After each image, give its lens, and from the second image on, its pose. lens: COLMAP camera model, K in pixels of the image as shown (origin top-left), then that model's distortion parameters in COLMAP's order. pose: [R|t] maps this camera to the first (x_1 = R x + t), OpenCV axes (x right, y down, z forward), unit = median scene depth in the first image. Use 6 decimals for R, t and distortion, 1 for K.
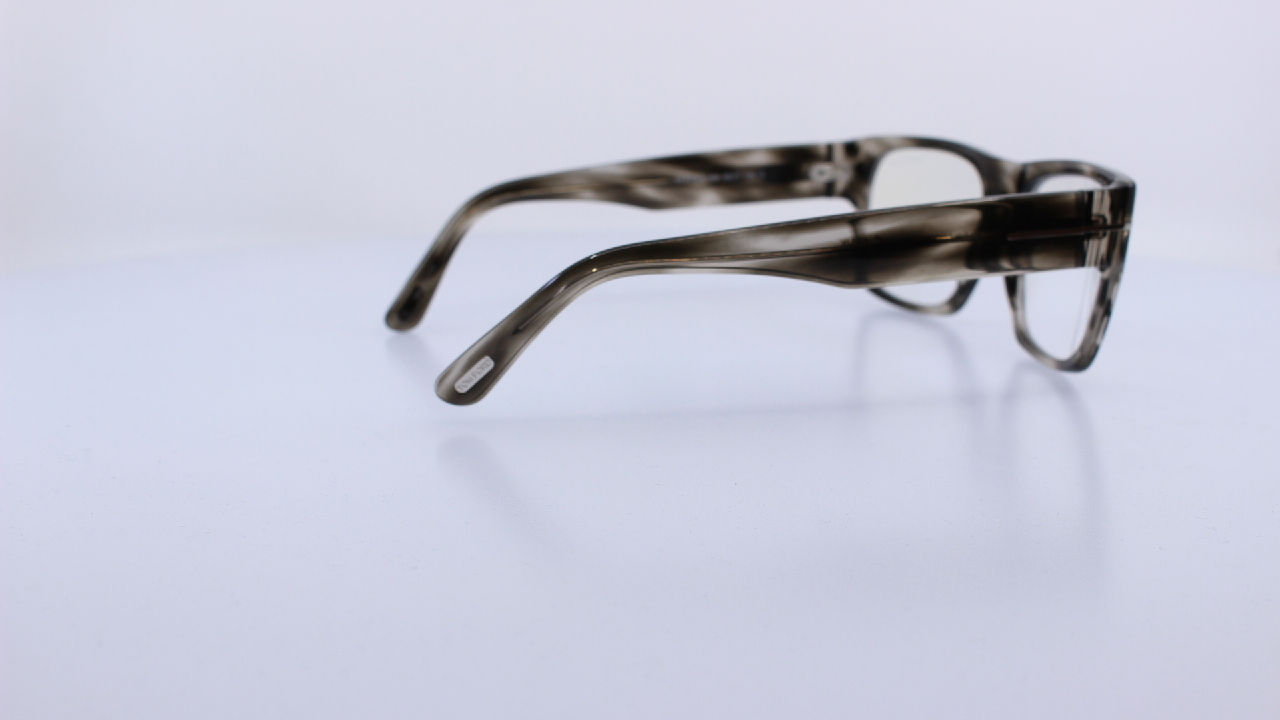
lens RADIAL K [[1743.4, 0, 640.0], [0, 1743.4, 360.0], [0, 0, 1]] dist [0.000618, 0.041945]
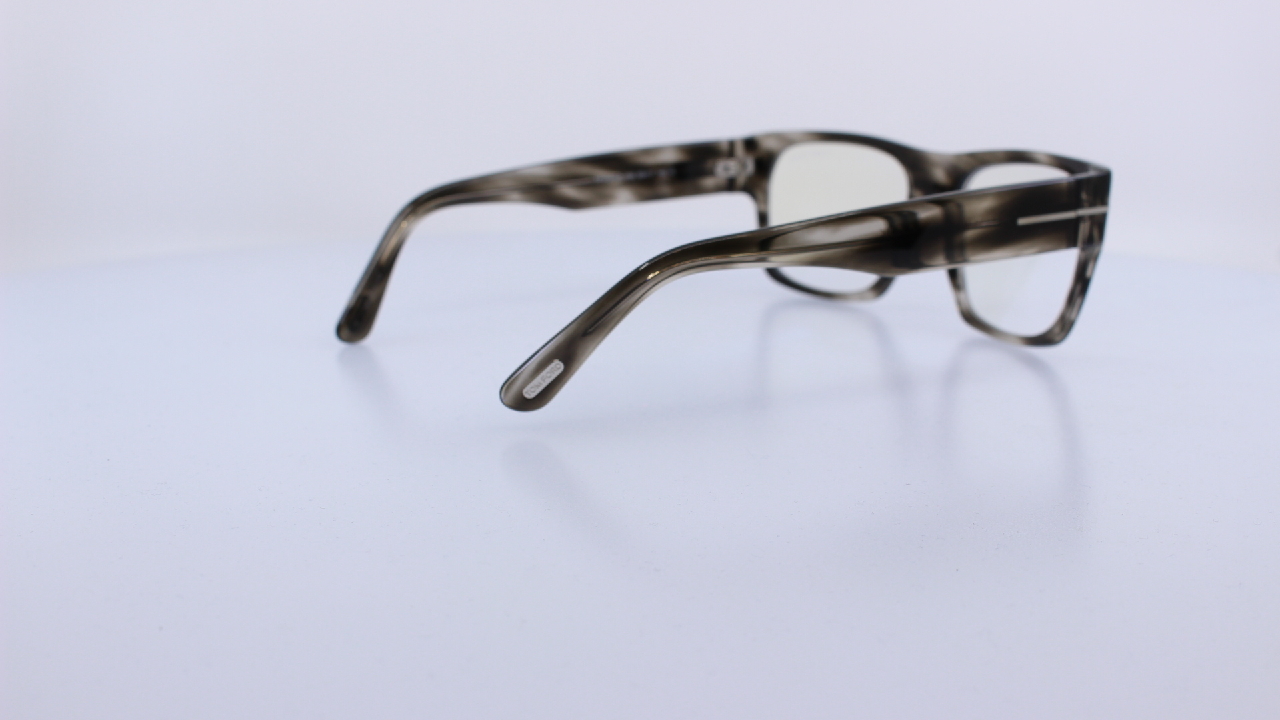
lens RADIAL K [[1743.4, 0, 640.0], [0, 1743.4, 360.0], [0, 0, 1]] dist [0.000618, 0.041945]
pose [[0.966236, -0.054086, 0.251917, -0.225782], [0.054136, 0.998511, 0.006740, -0.004776], [-0.251907, 0.007125, 0.967725, 0.021373]]
